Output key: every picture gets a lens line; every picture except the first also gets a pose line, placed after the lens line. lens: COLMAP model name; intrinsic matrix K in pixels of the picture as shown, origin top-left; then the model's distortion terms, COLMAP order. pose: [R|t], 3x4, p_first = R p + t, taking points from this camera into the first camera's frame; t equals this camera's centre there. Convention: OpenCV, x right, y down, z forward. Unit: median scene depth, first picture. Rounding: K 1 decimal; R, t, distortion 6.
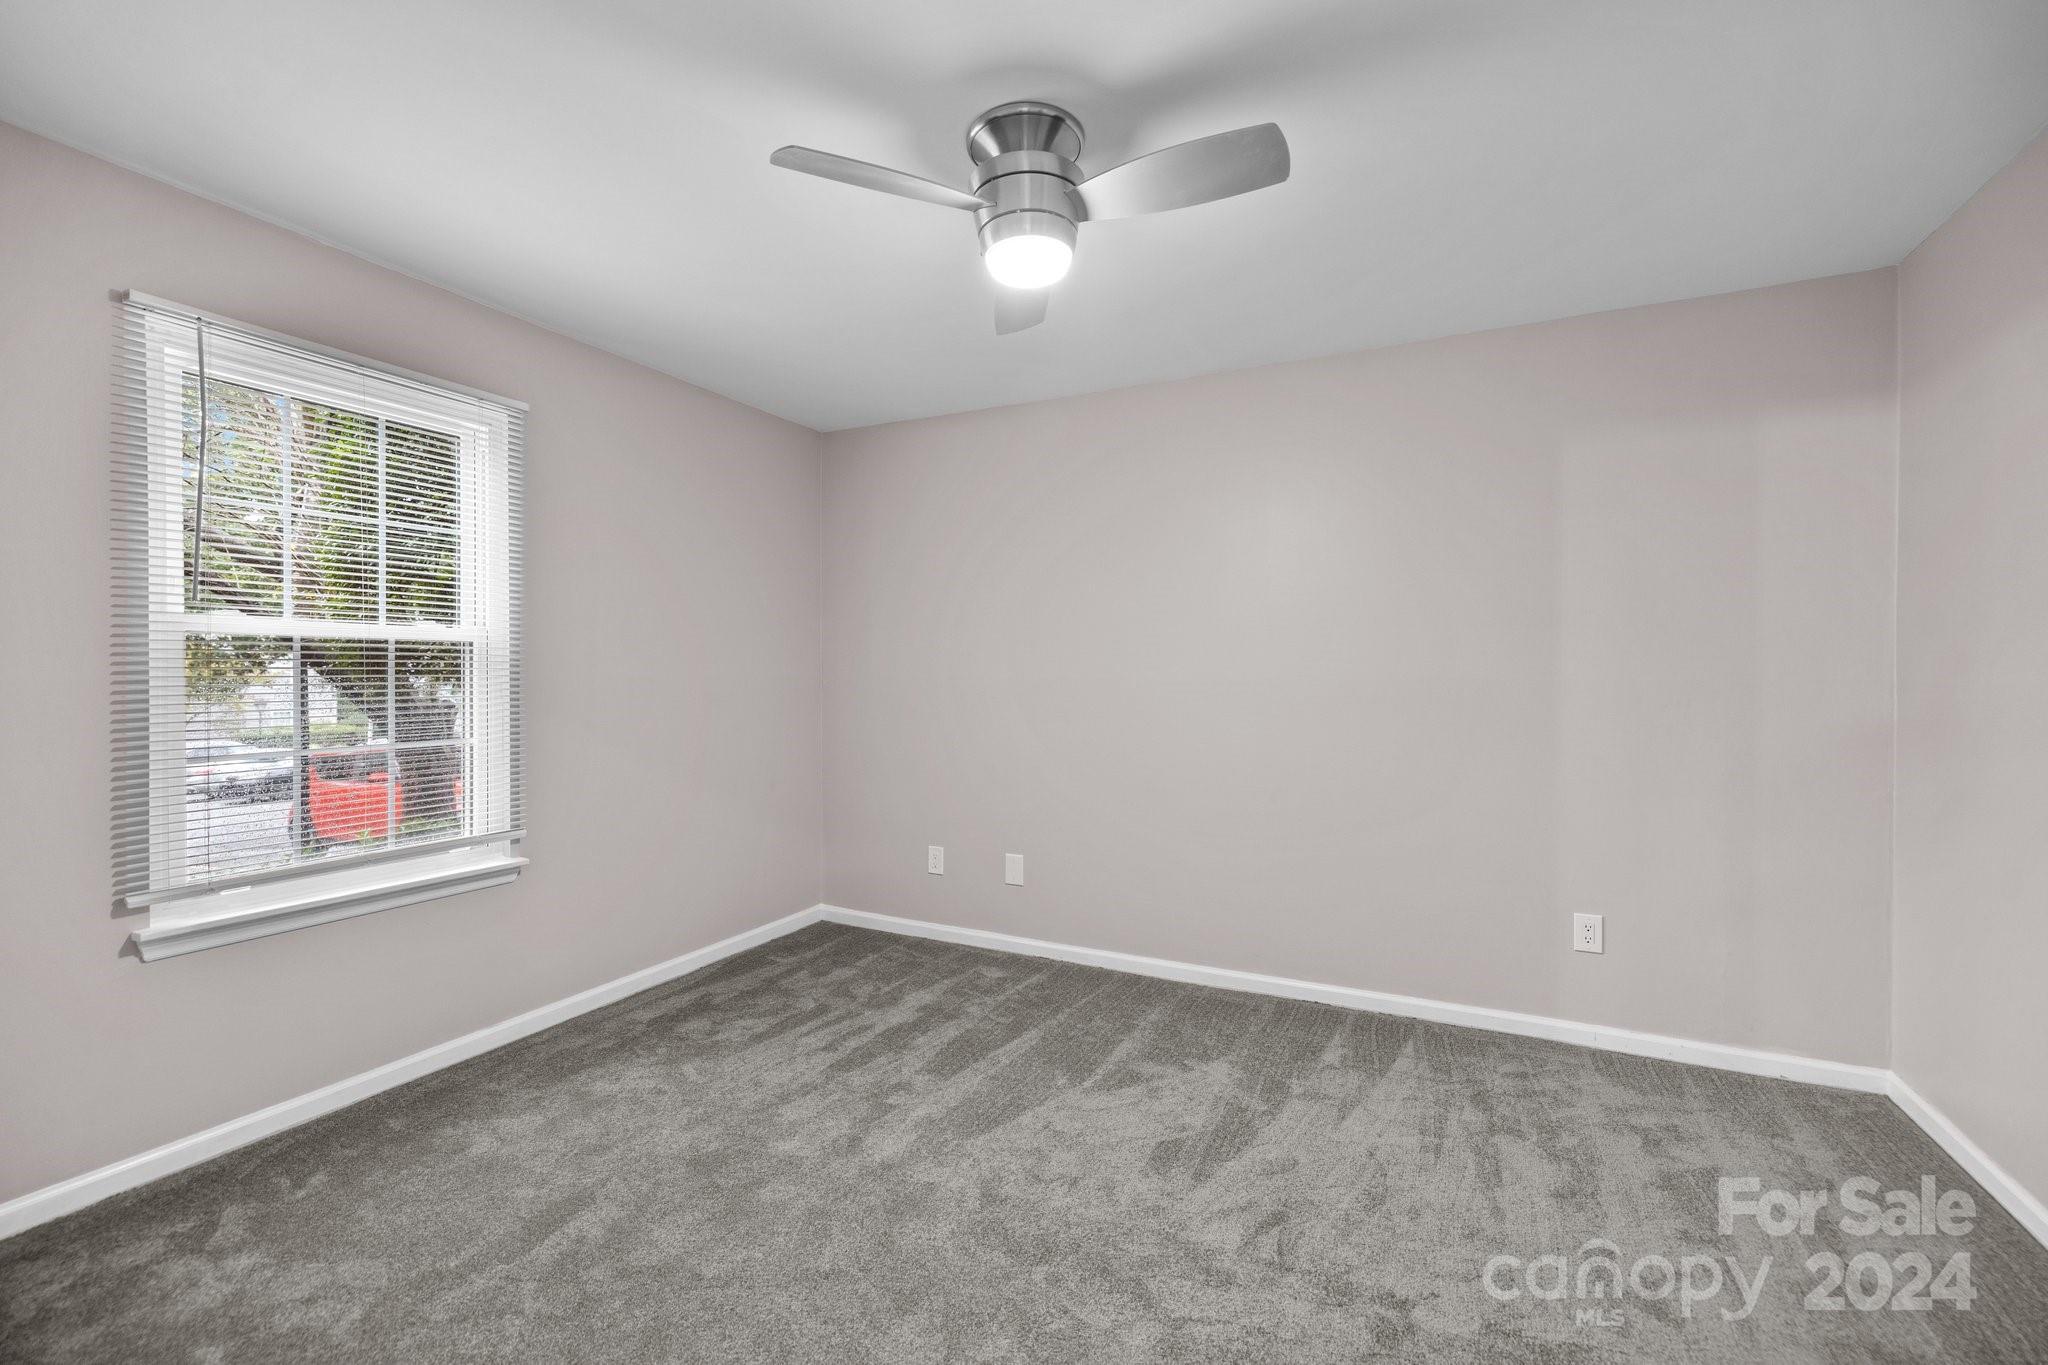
lens RADIAL K [[882.4, 0, 1012.9], [0, 882.4, 683.1], [0, 0, 1]] dist [0.004029, -0.000754]
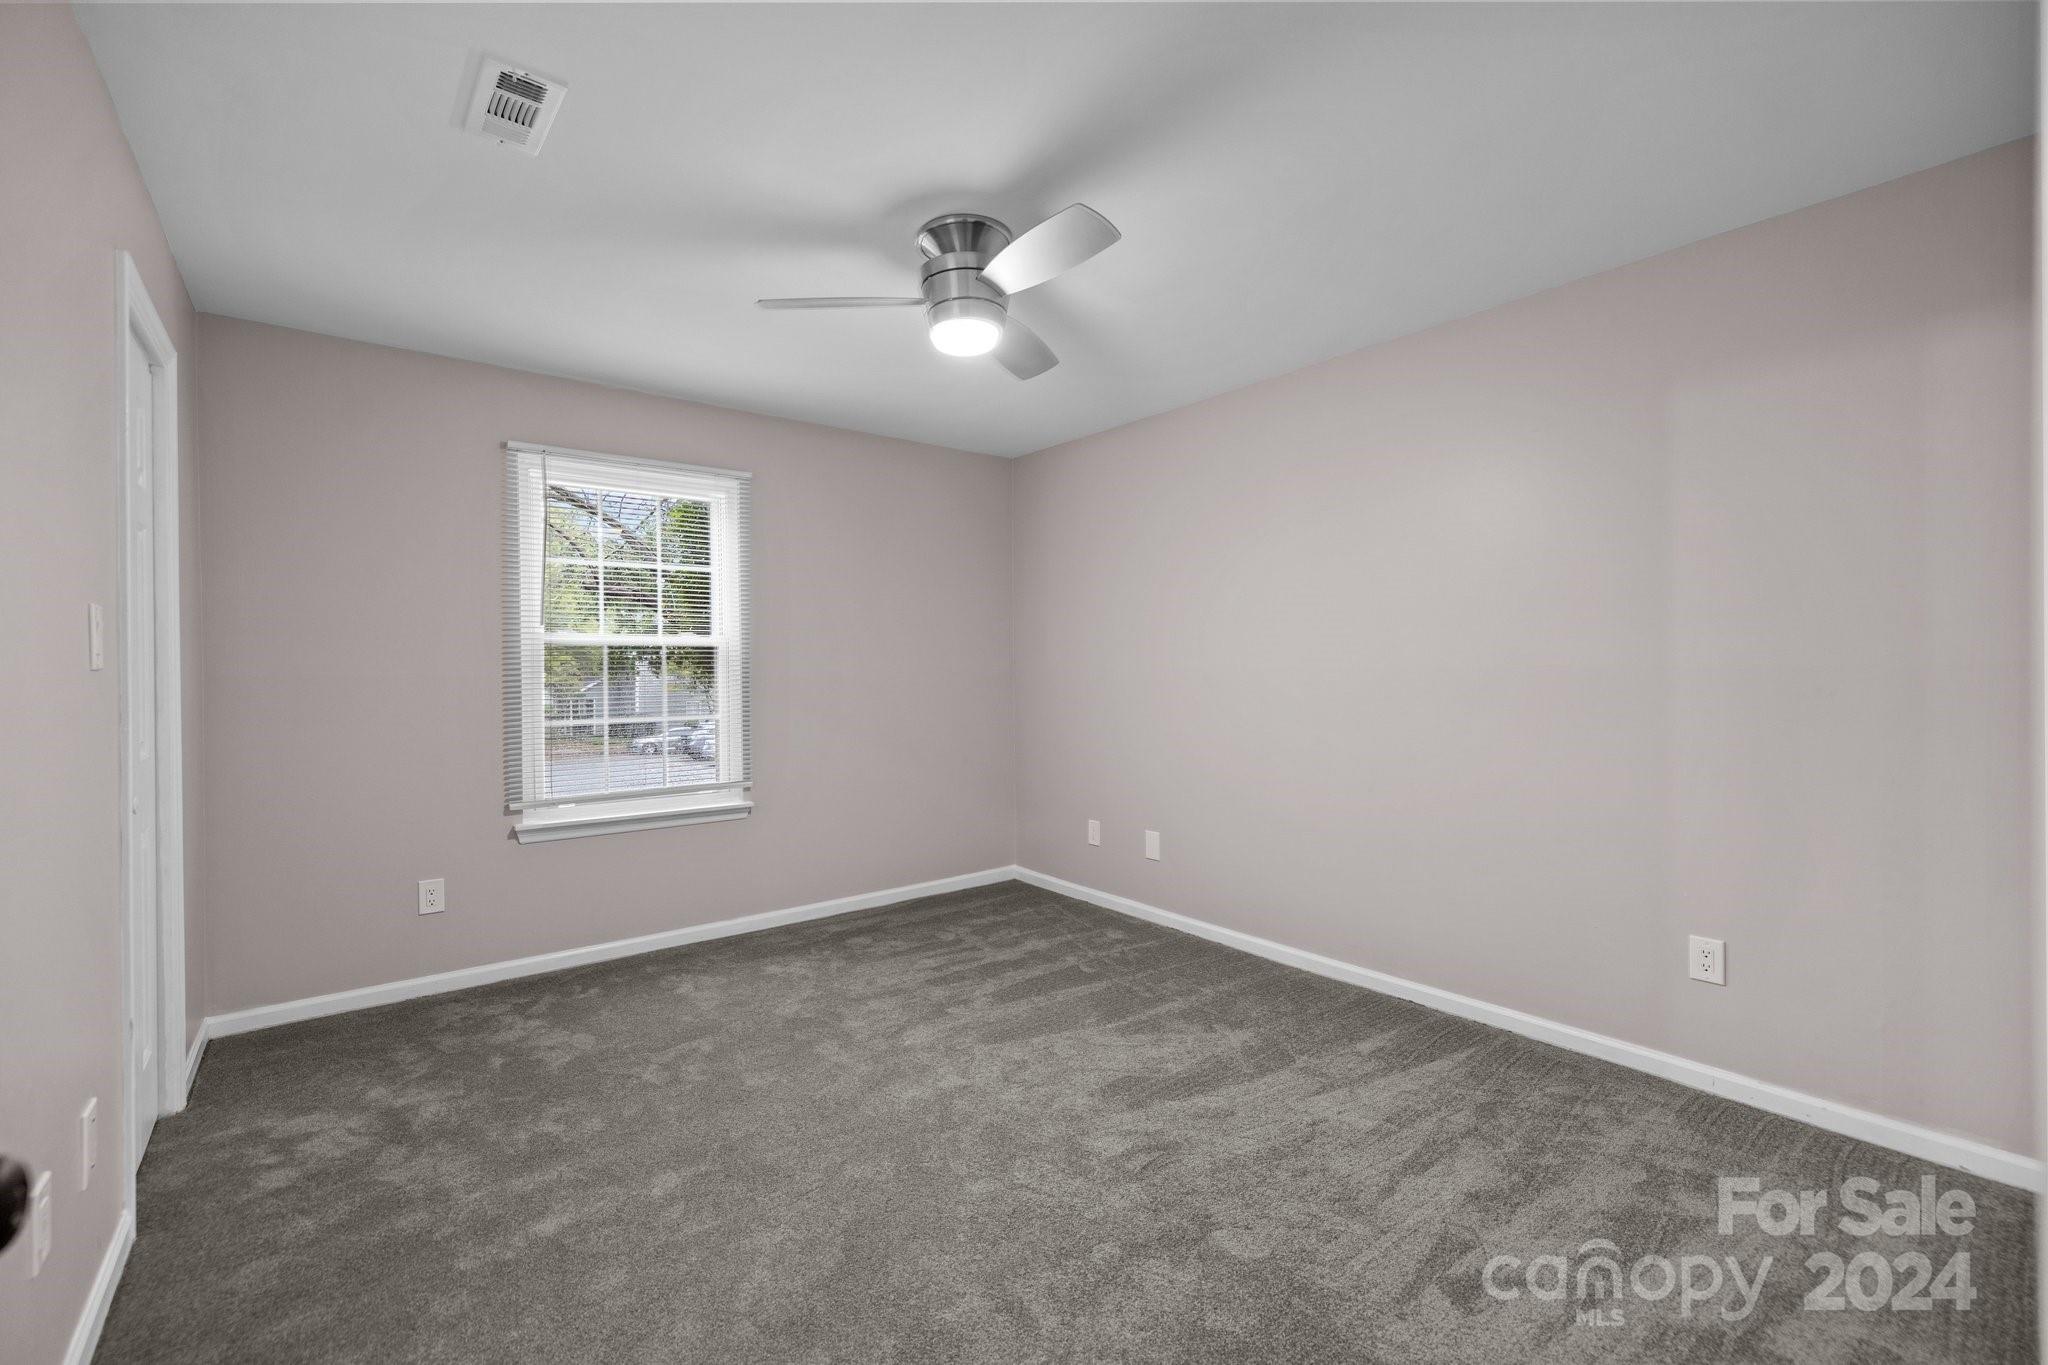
lens RADIAL K [[882.4, 0, 1011.7], [0, 882.4, 677.3], [0, 0, 1]] dist [0.004029, -0.000754]
pose [[0.902441, -0.002684, -0.430804, 0.471612], [0.003766, 0.999992, 0.001660, 0.002990], [0.430796, -0.003120, 0.902444, -0.080828]]
